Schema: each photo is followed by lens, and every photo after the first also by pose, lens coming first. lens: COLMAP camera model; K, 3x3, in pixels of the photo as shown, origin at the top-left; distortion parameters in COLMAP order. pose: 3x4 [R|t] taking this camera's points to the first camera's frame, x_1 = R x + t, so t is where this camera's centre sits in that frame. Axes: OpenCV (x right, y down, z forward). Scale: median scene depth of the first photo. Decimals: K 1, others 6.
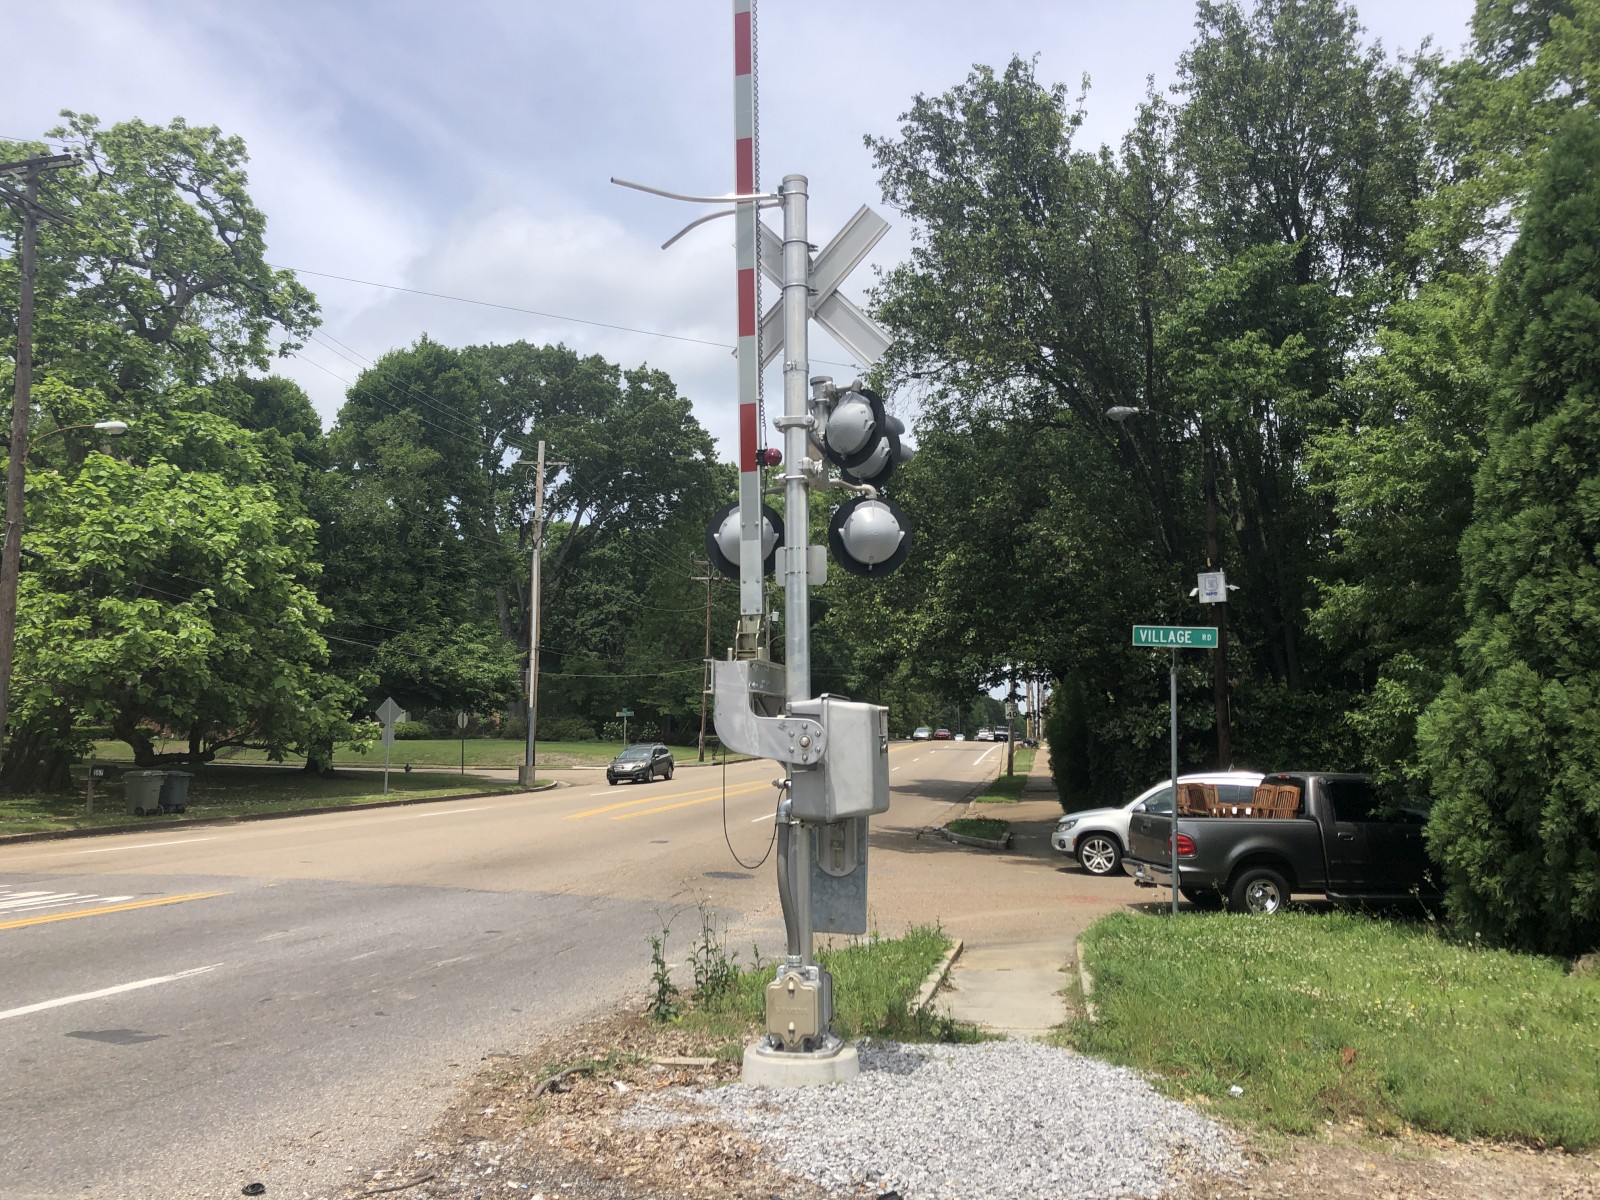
lens RADIAL K [[1302.6, 0, 810.9], [0, 1302.6, 575.9], [0, 0, 1]] dist [0.033396, -0.051111]
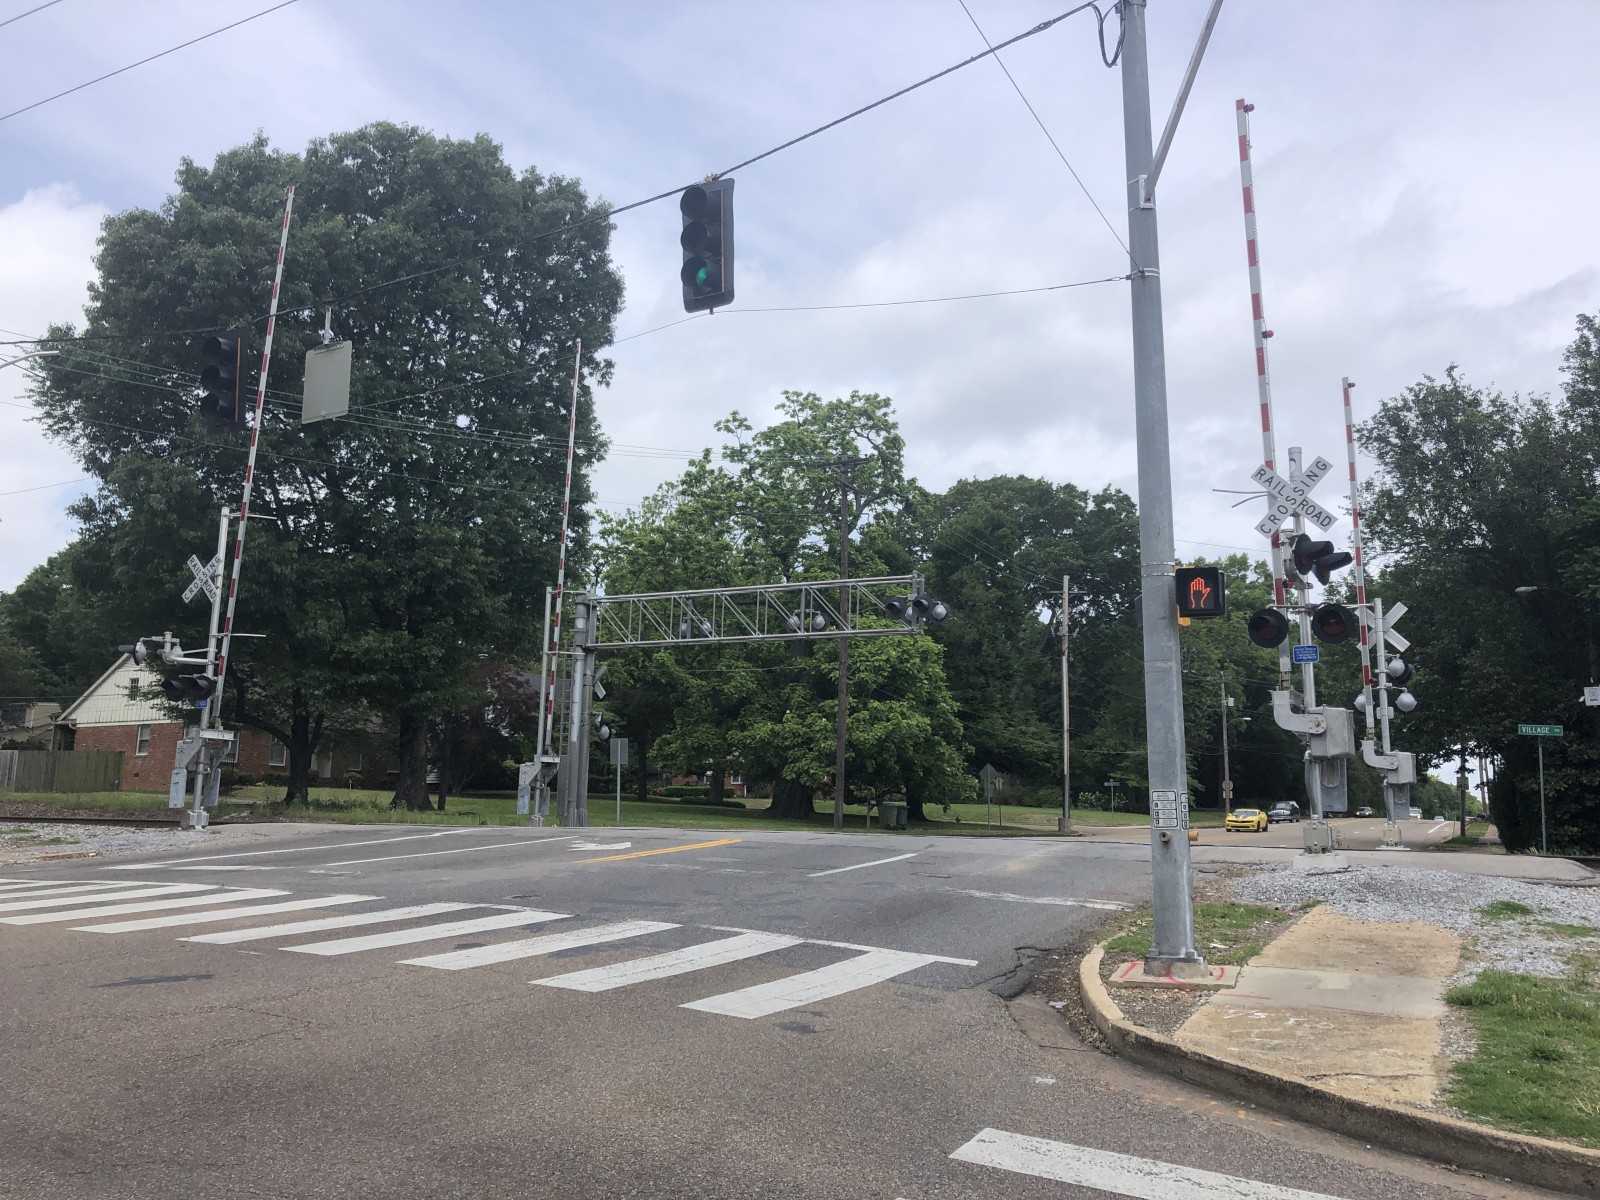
lens RADIAL K [[1302.6, 0, 790.7], [0, 1302.6, 607.0], [0, 0, 1]] dist [0.033396, -0.051111]
pose [[0.948652, -0.026974, -0.315170, -0.073953], [0.015618, 0.999136, -0.038502, -0.033032], [0.315937, 0.031603, 0.948254, -0.517072]]
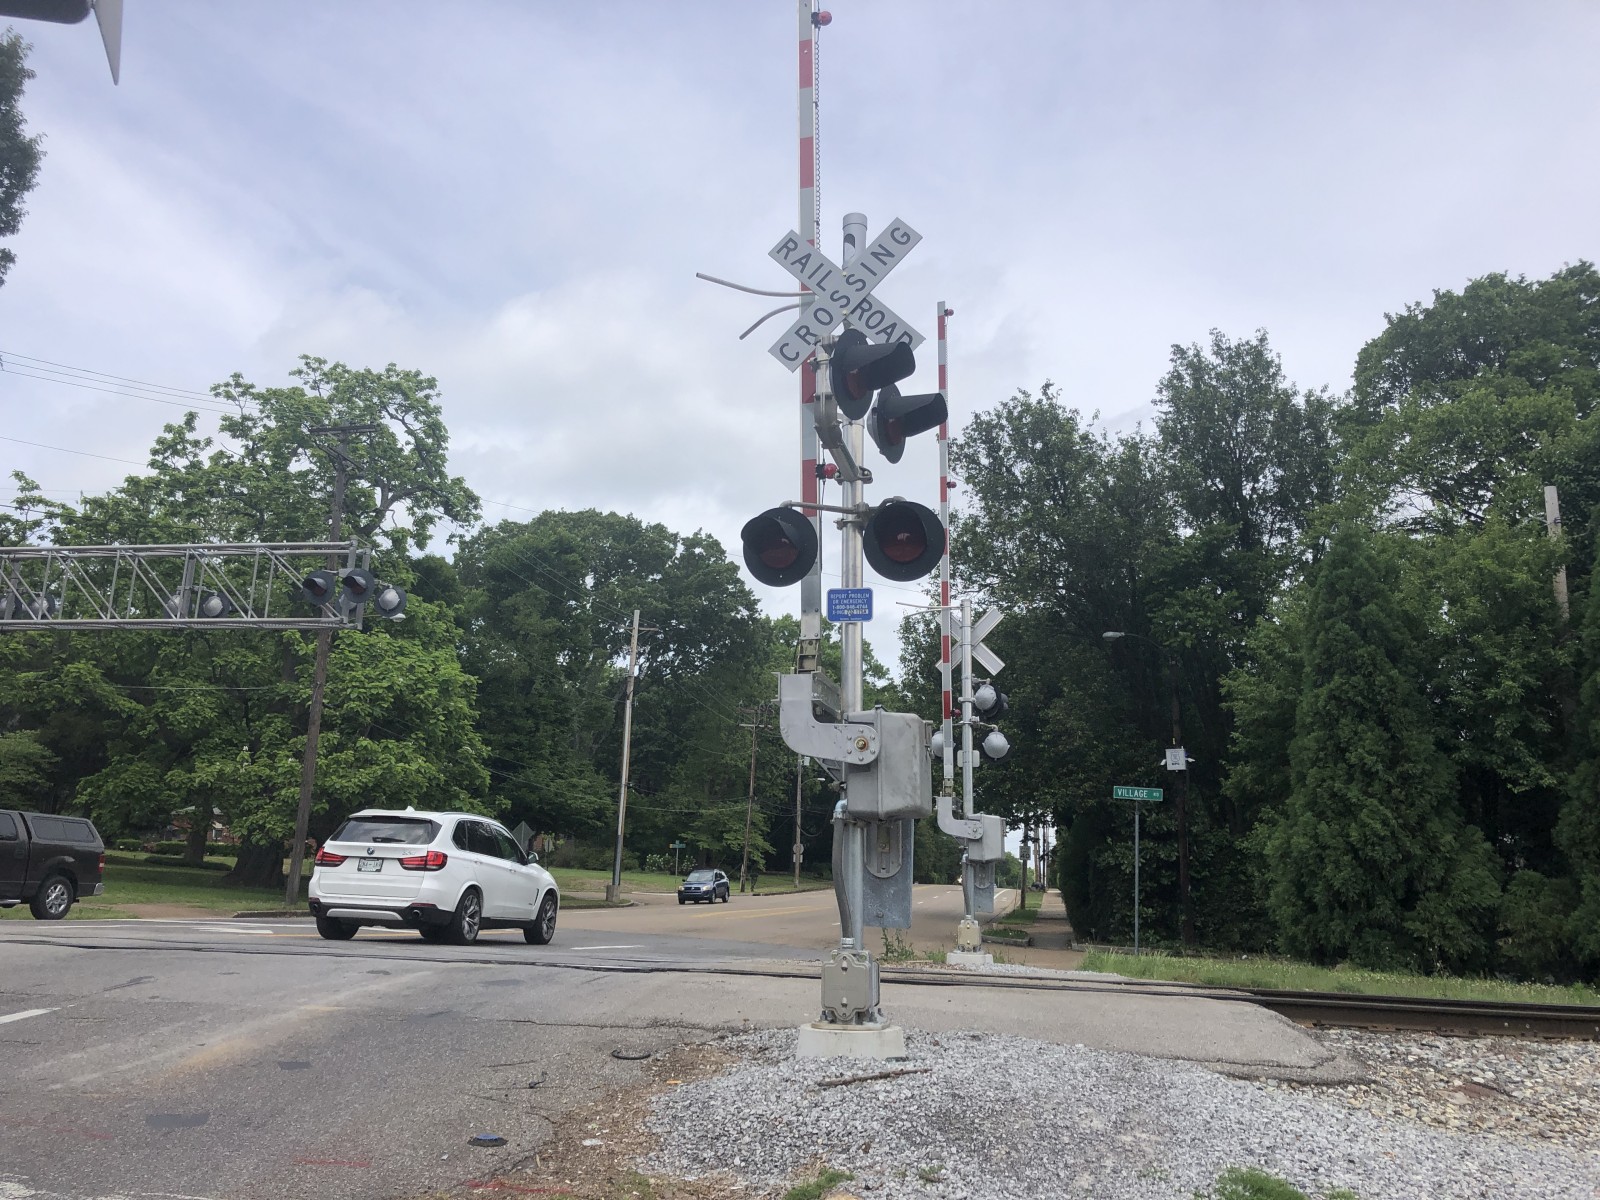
lens RADIAL K [[1302.6, 0, 801.6], [0, 1302.6, 597.0], [0, 0, 1]] dist [0.033396, -0.051111]
pose [[0.999427, 0.031088, -0.013408, -0.054950], [-0.032197, 0.995198, -0.092431, -0.013691], [0.010470, 0.092810, 0.995629, -0.273586]]
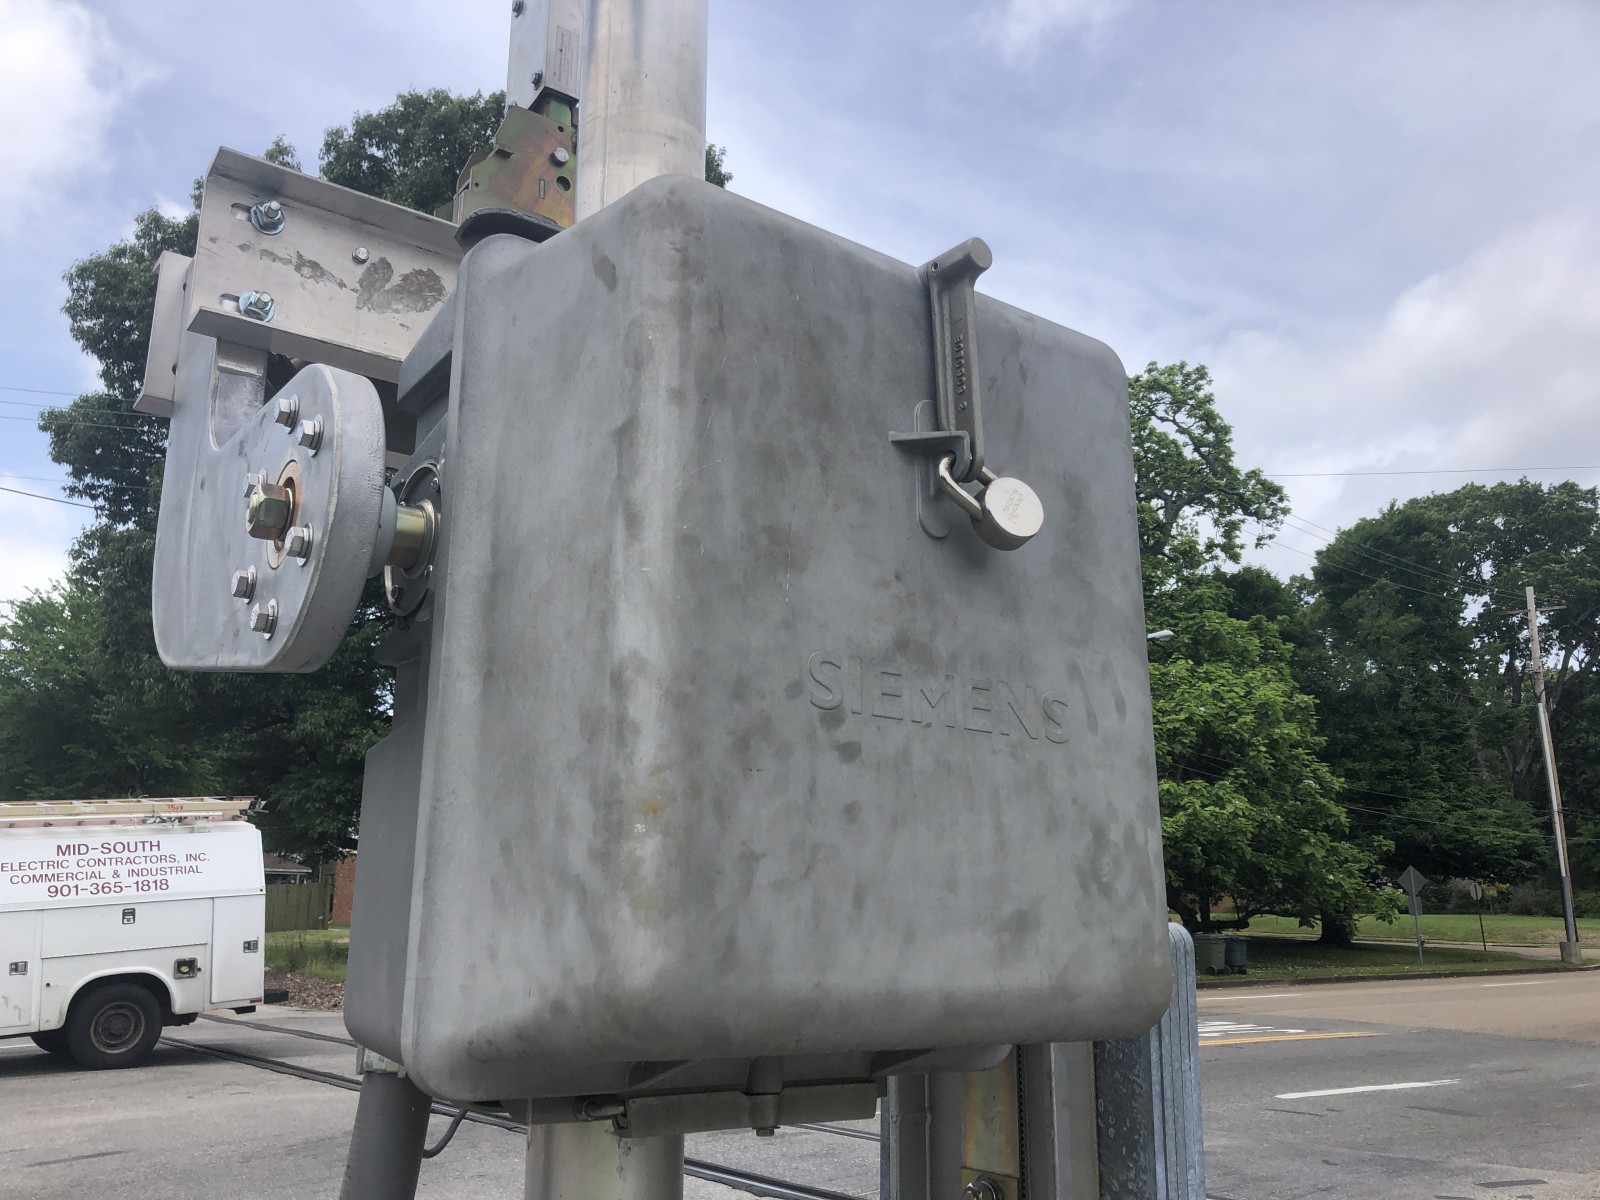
lens RADIAL K [[1302.6, 0, 785.9], [0, 1302.6, 603.1], [0, 0, 1]] dist [0.033396, -0.051111]
pose [[0.760033, -0.143817, -0.633772, -0.025214], [0.073136, 0.987940, -0.136479, -0.003883], [0.645756, 0.057377, 0.761385, -0.085637]]
